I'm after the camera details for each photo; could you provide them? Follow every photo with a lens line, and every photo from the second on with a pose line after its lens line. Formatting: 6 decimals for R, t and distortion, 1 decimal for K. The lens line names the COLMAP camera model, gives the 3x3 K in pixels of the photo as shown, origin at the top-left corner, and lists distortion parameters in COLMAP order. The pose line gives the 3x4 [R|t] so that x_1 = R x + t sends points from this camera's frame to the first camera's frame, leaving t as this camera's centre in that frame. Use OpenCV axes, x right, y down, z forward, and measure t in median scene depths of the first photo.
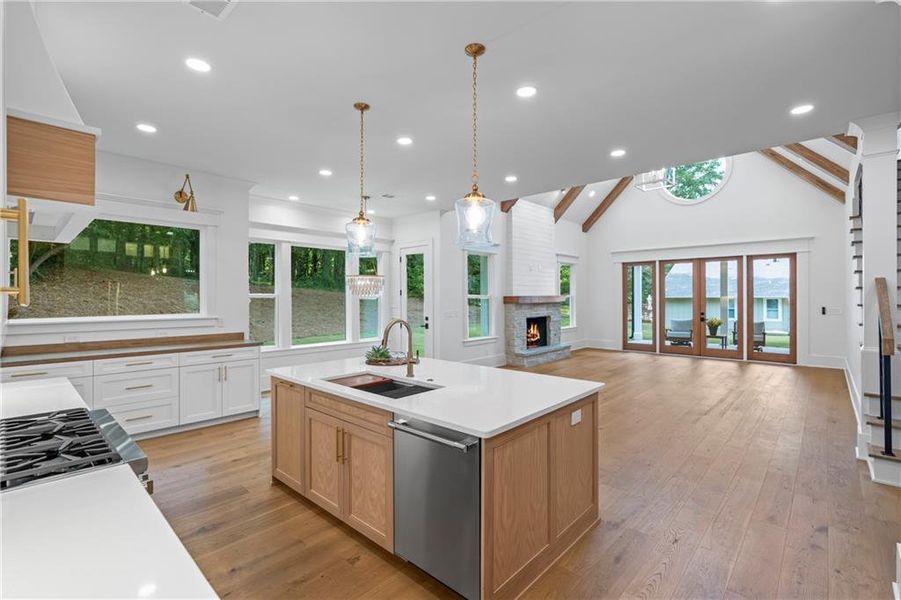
lens RADIAL K [[407.9, 0, 457.1], [0, 407.9, 296.2], [0, 0, 1]] dist [-0.011905, 0.004277]
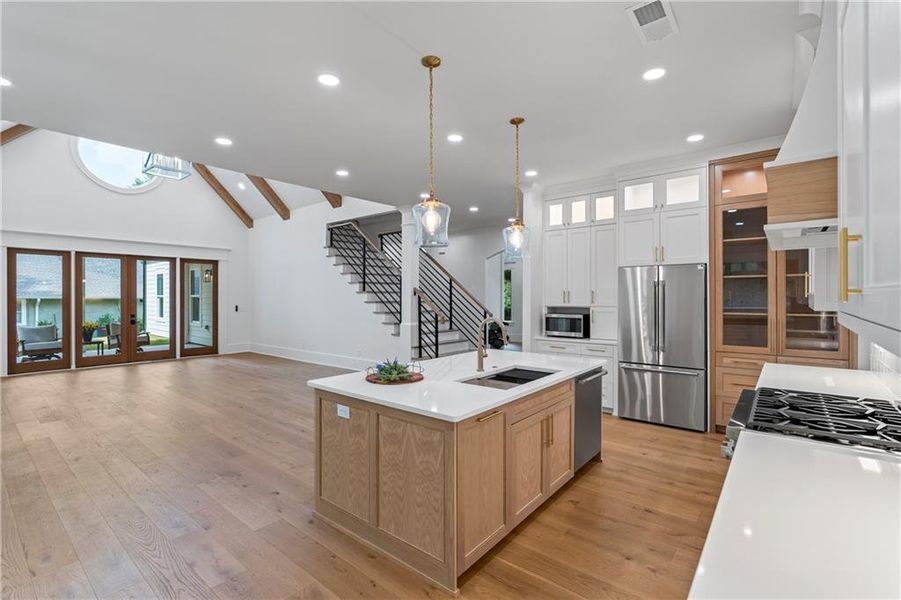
lens RADIAL K [[407.9, 0, 451.4], [0, 407.9, 298.6], [0, 0, 1]] dist [-0.011905, 0.004277]
pose [[-0.044824, -0.004397, 0.998985, -0.762913], [0.000676, 0.999990, 0.004432, 0.001609], [-0.998995, 0.000874, -0.044821, 0.727985]]
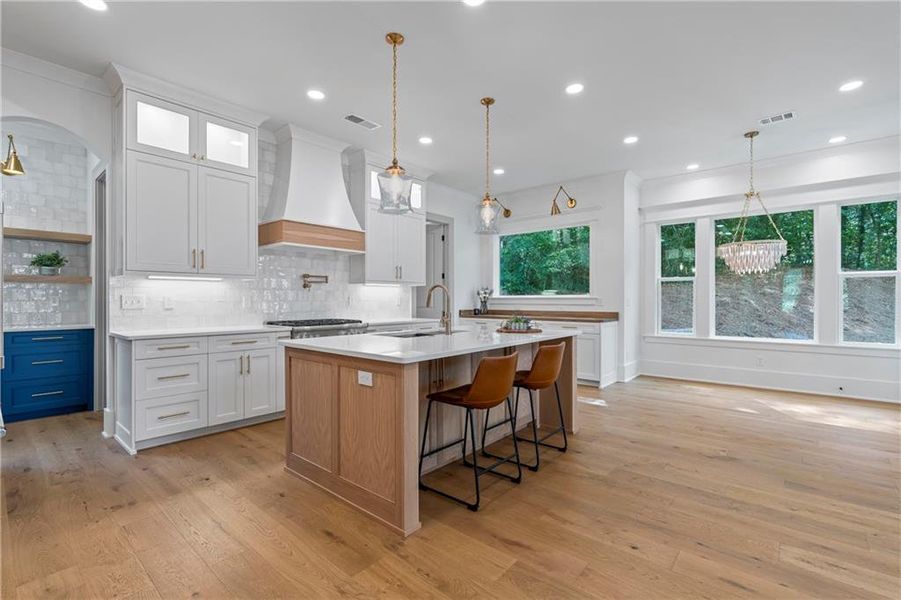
lens RADIAL K [[407.9, 0, 451.8], [0, 407.9, 300.4], [0, 0, 1]] dist [-0.011905, 0.004277]
pose [[0.027845, 0.001334, -0.999611, 0.659145], [0.002804, 0.999995, 0.001412, 0.065726], [0.999608, -0.002842, 0.027841, 0.633789]]
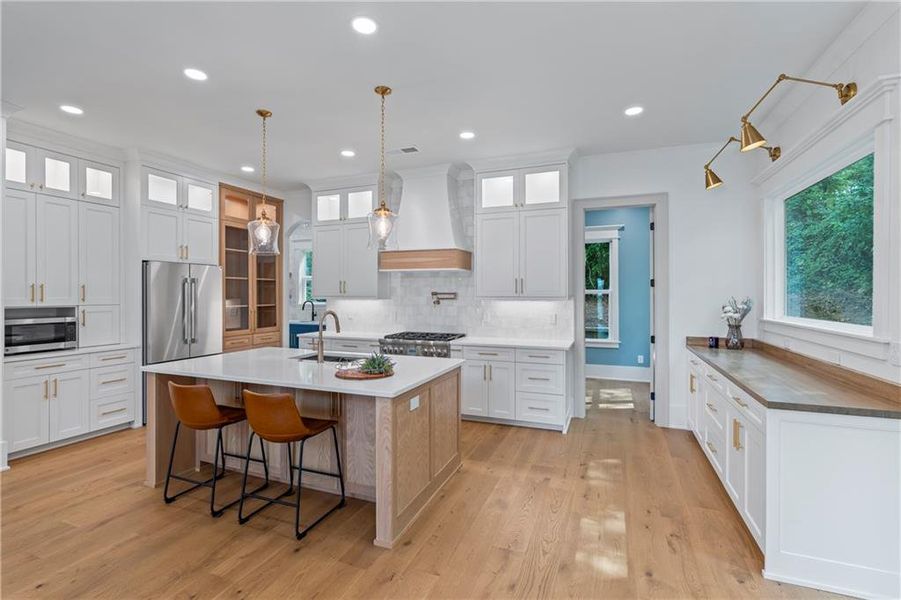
lens RADIAL K [[407.9, 0, 449.2], [0, 407.9, 296.1], [0, 0, 1]] dist [-0.011905, 0.004277]
pose [[-0.936631, 0.000874, -0.350316, -0.034926], [-0.000280, 0.999995, 0.003243, 0.005893], [0.350317, 0.003136, -0.936626, 1.415469]]
